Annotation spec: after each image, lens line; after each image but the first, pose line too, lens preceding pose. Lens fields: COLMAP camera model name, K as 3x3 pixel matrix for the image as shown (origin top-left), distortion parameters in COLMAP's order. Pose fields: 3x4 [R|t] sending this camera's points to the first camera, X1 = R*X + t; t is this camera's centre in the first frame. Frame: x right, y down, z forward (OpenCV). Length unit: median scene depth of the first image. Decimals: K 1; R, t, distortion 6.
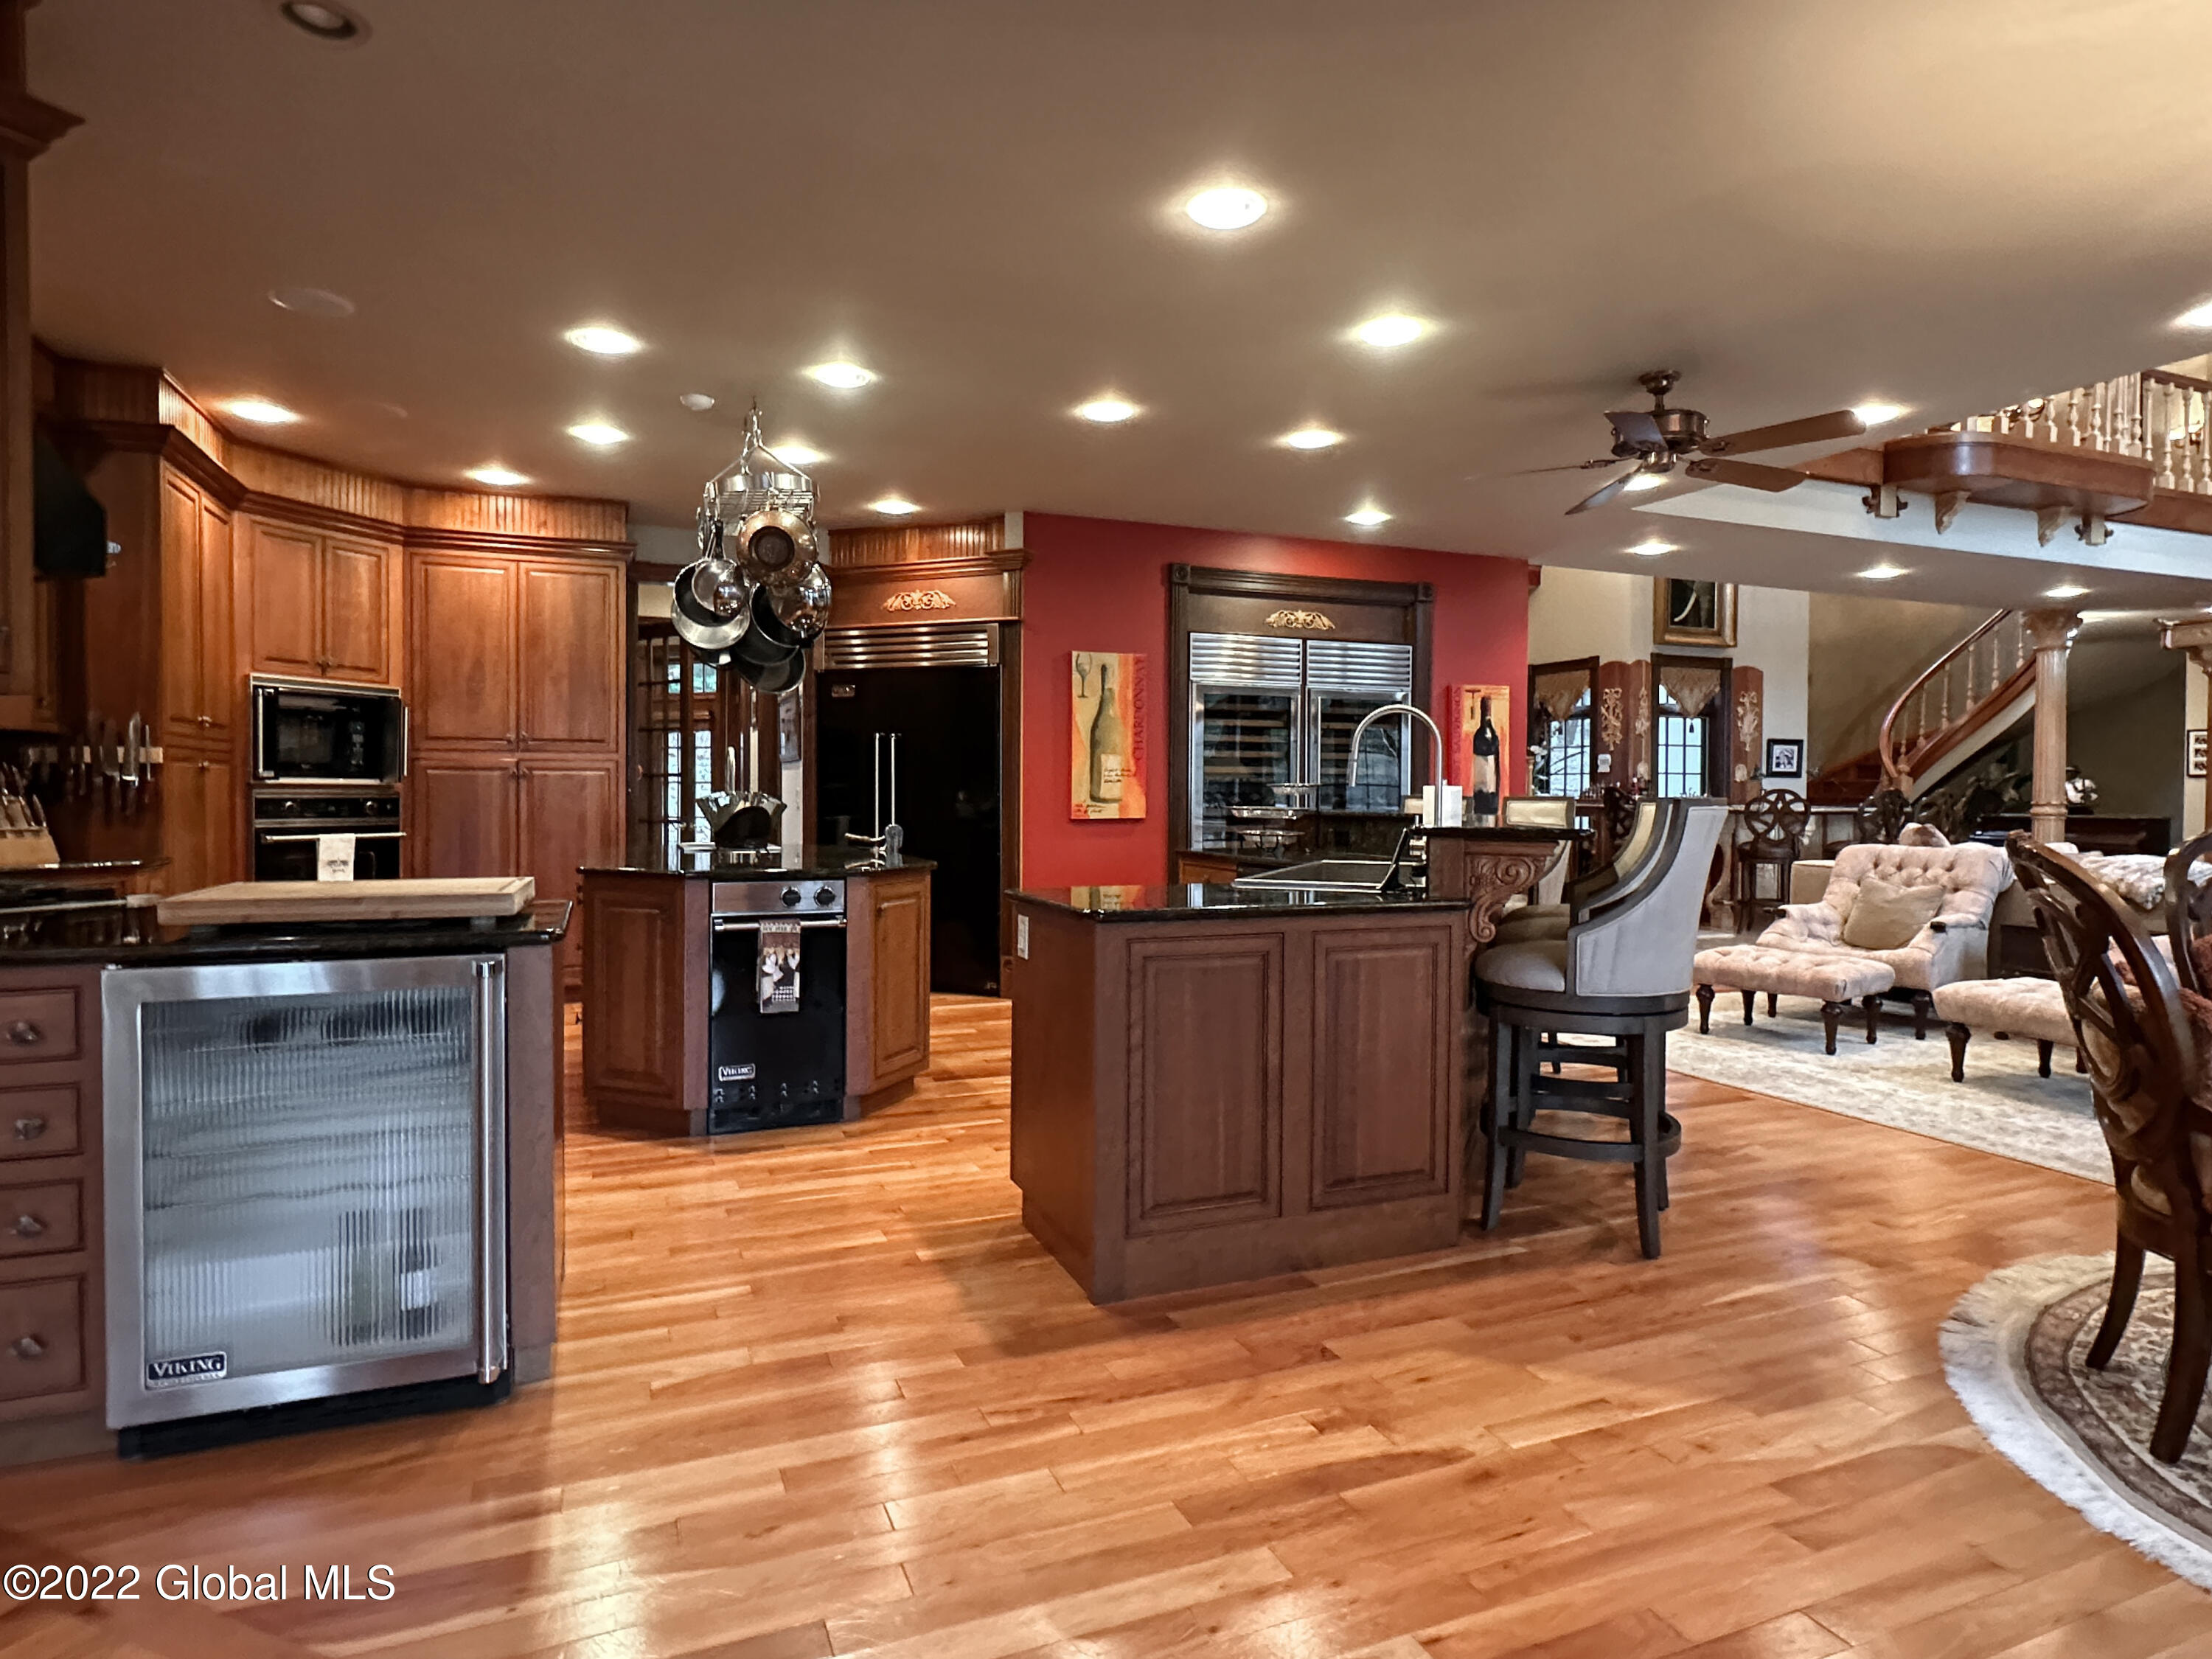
lens RADIAL K [[1241.9, 0, 1060.0], [0, 1241.9, 803.8], [0, 0, 1]] dist [0.003508, 0.003806]
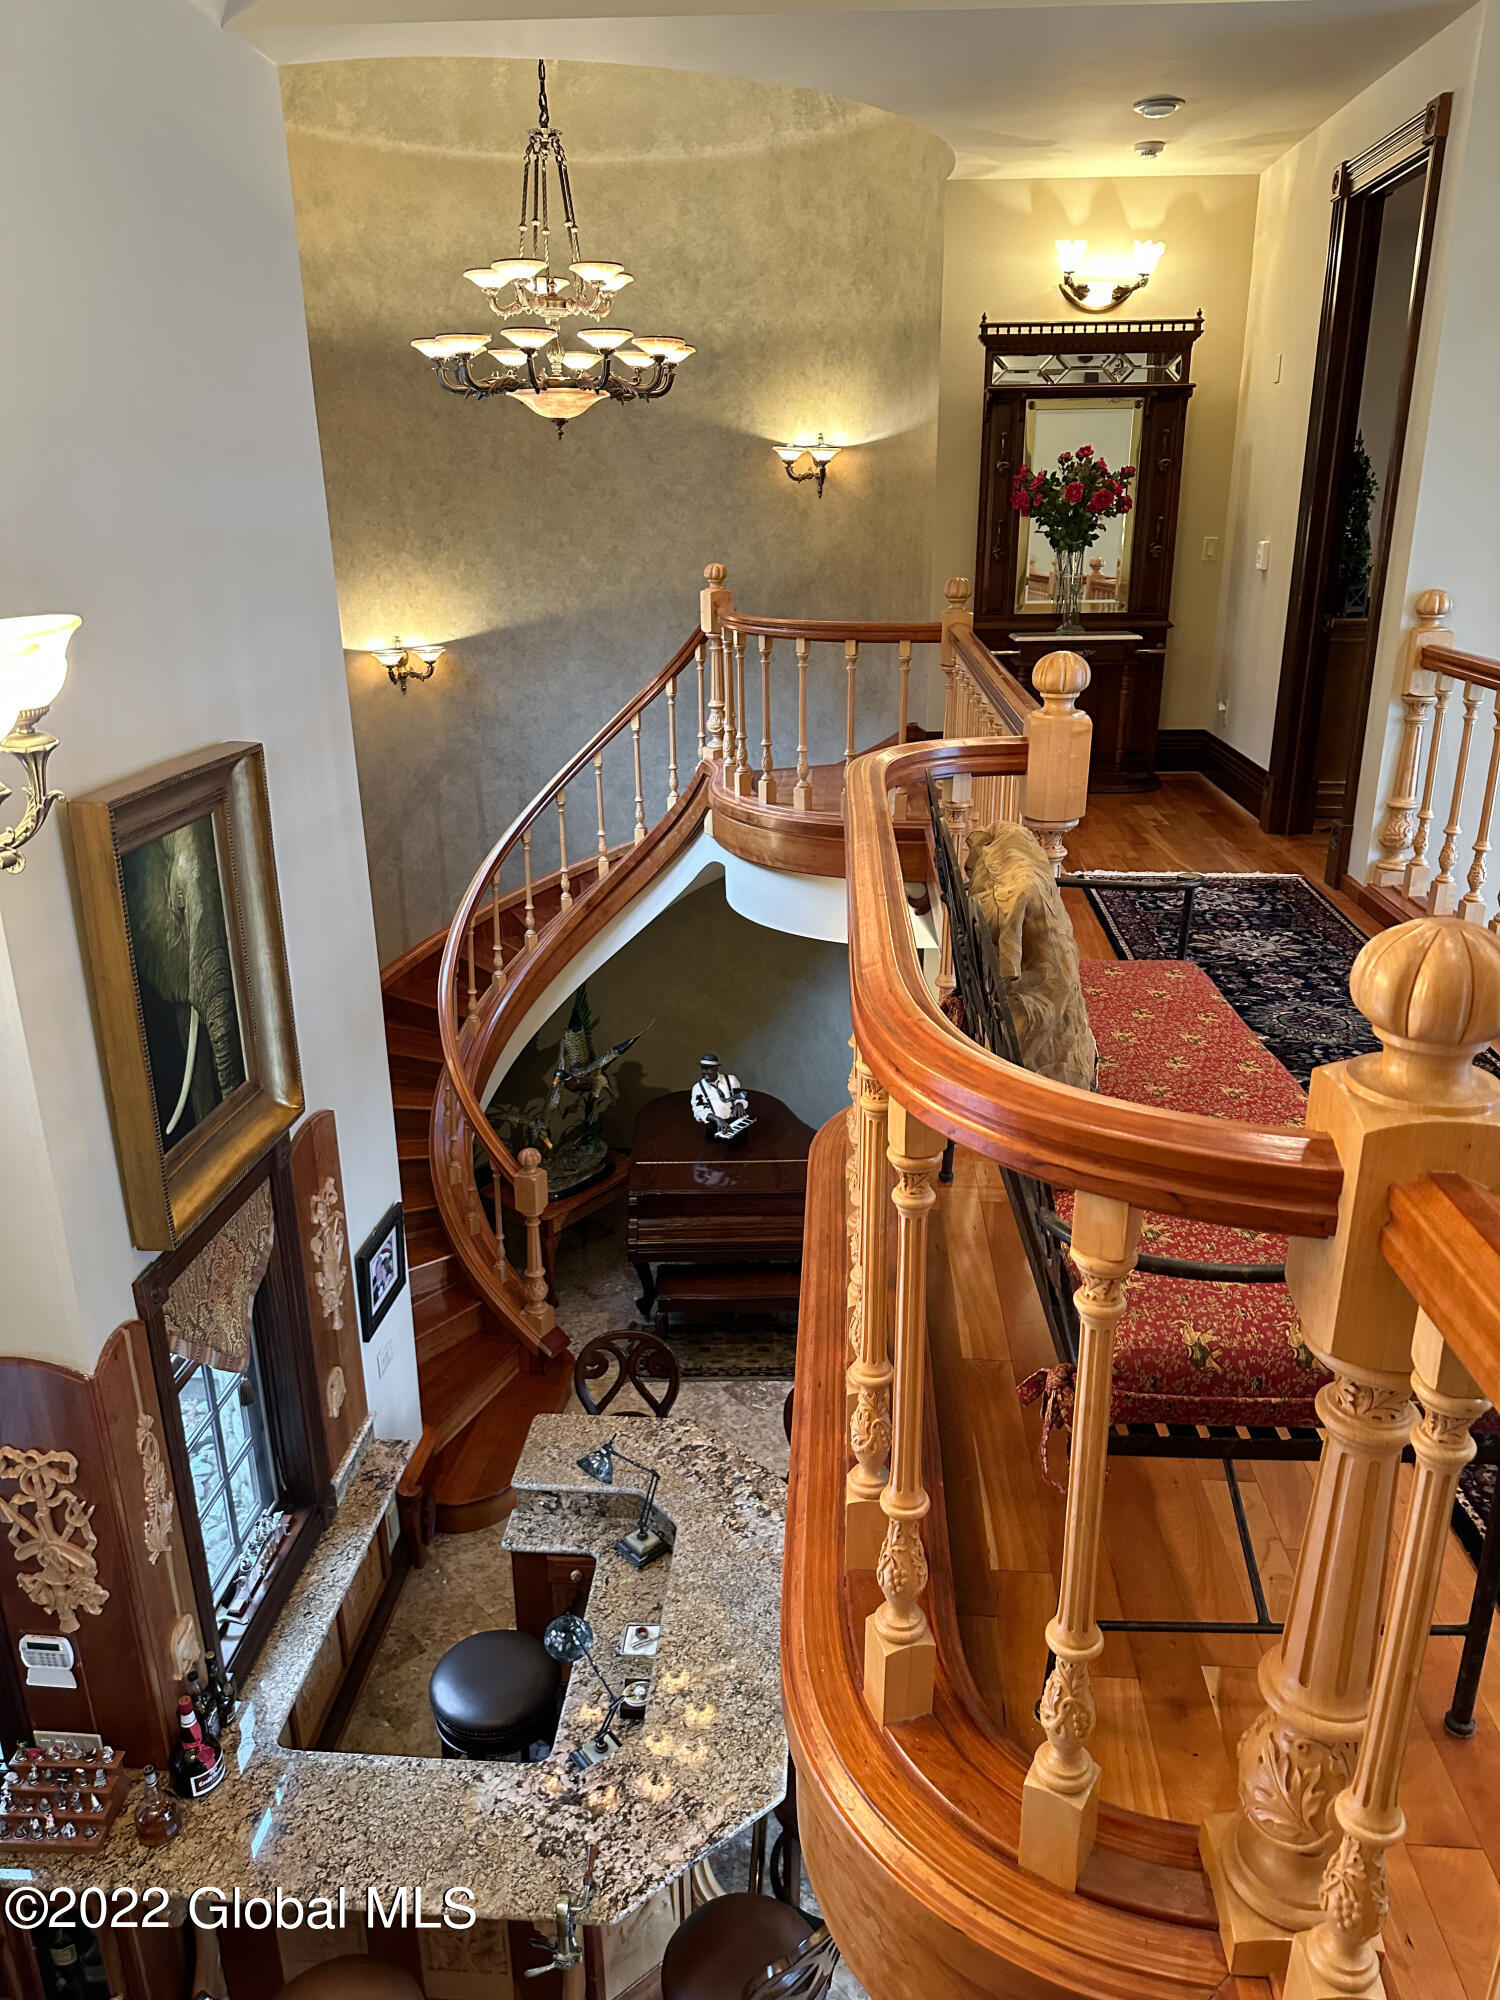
lens RADIAL K [[1416.3, 0, 767.5], [0, 1416.3, 980.5], [0, 0, 1]] dist [0.012242, -0.006517]
pose [[0.413627, -0.312329, 0.855198, 0.268906], [0.017185, 0.941828, 0.335656, -0.288605], [-0.910284, -0.124140, 0.394933, 0.724432]]
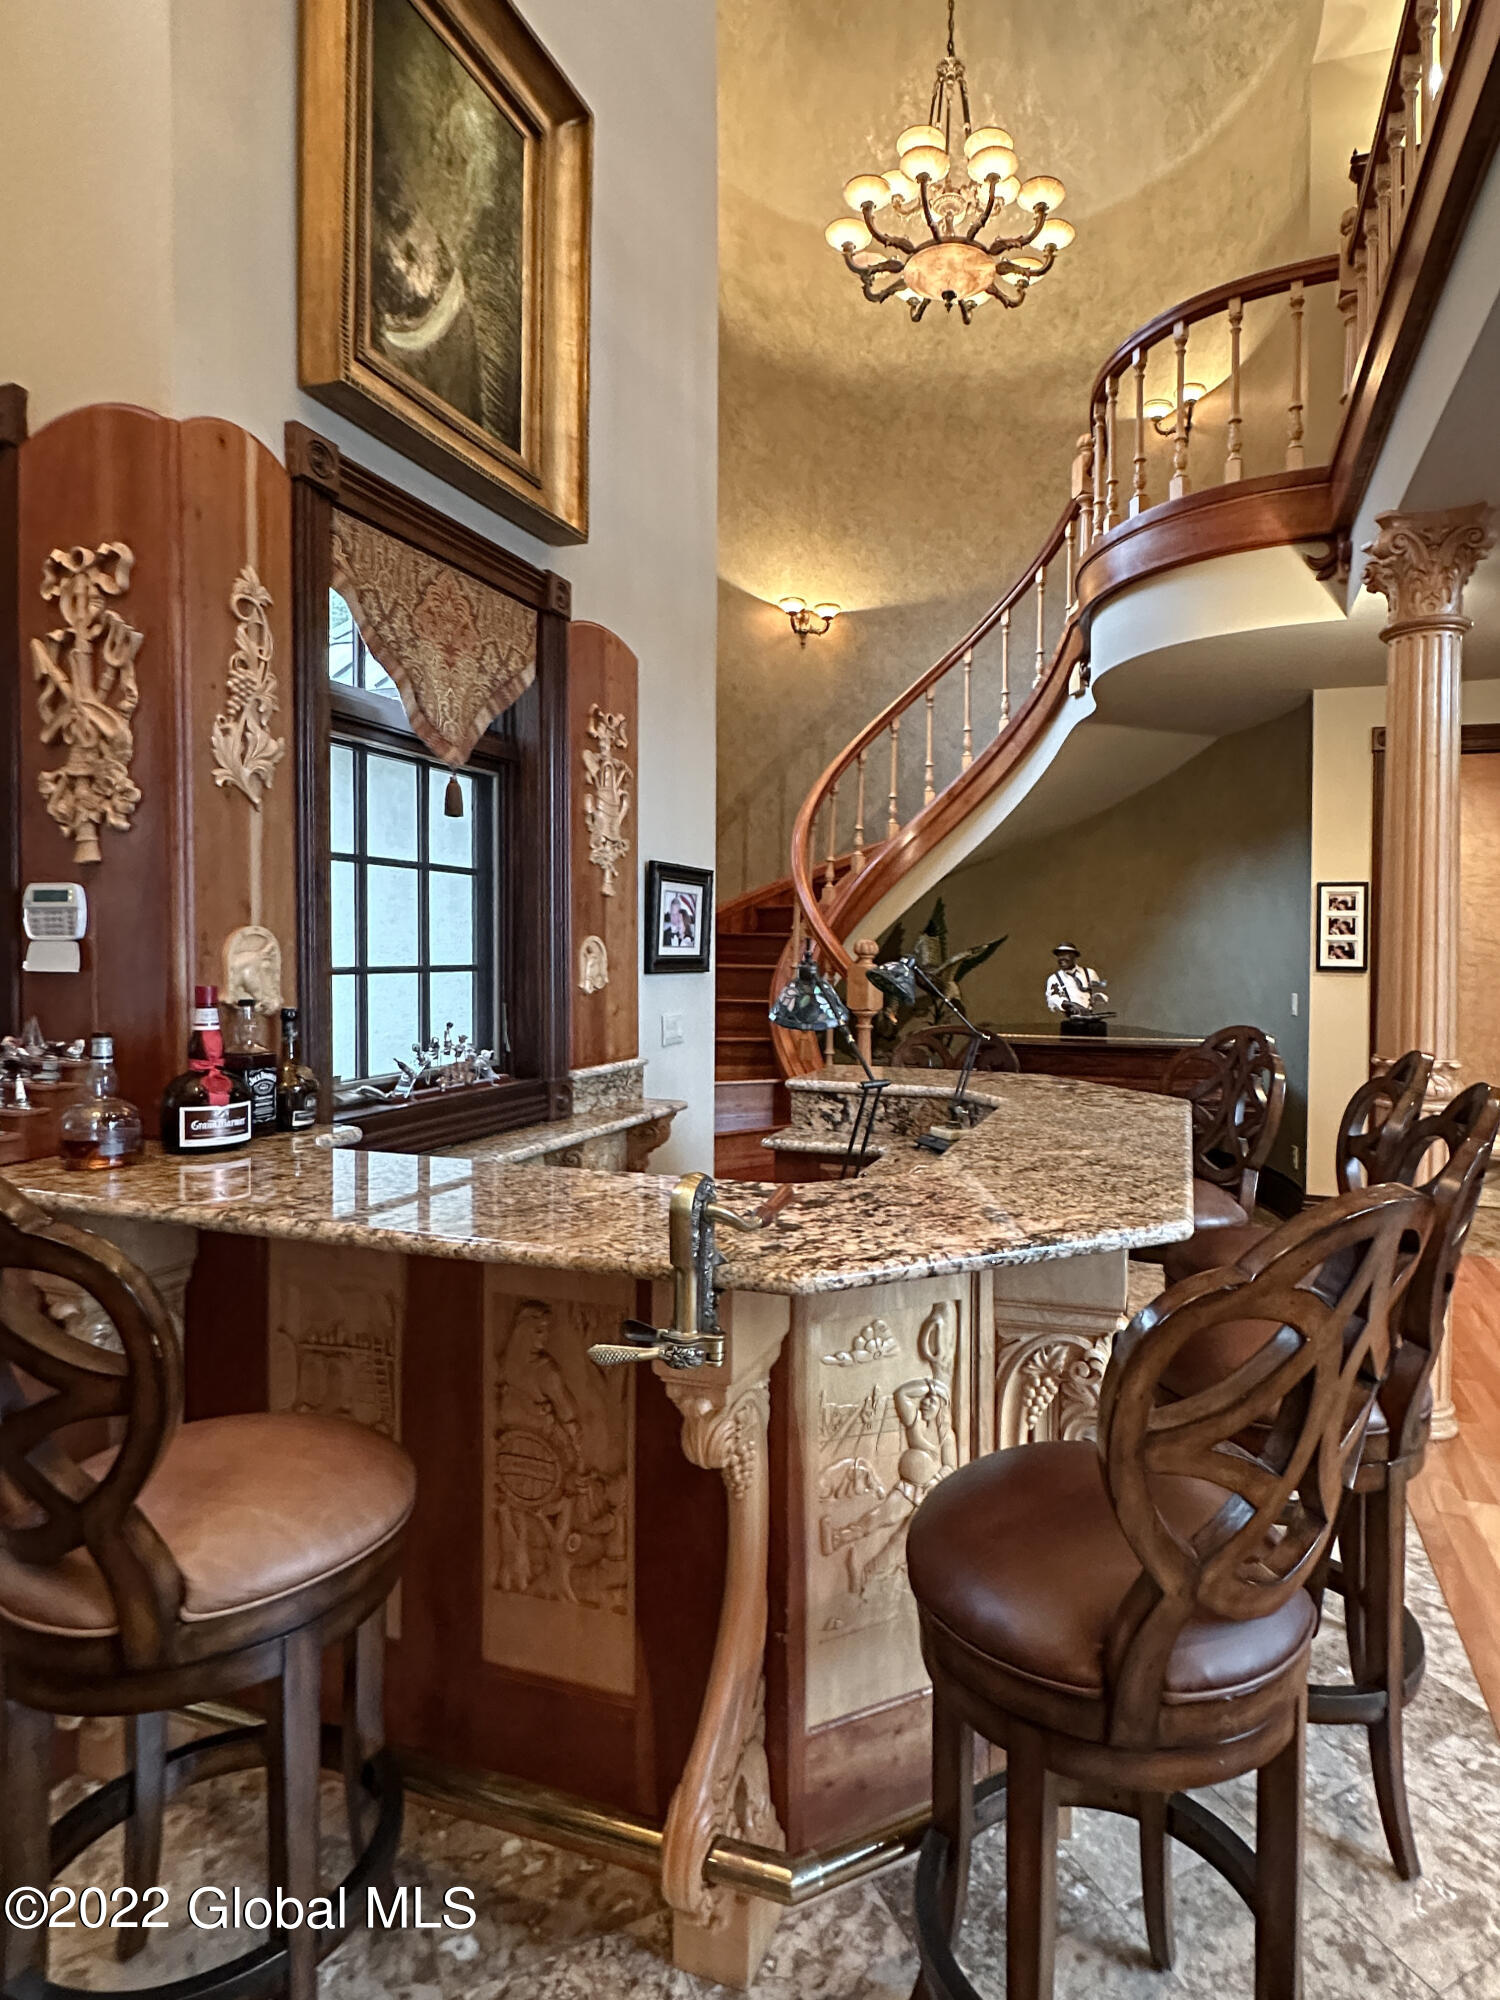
lens RADIAL K [[1075.1, 0, 868.9], [0, 1075.1, 973.7], [0, 0, 1]] dist [-0.006718, 0.002584]
pose [[0.609324, -0.020753, 0.792650, 0.376960], [0.005601, 0.999745, 0.021870, -0.028177], [-0.792902, -0.008886, 0.609285, 0.783321]]
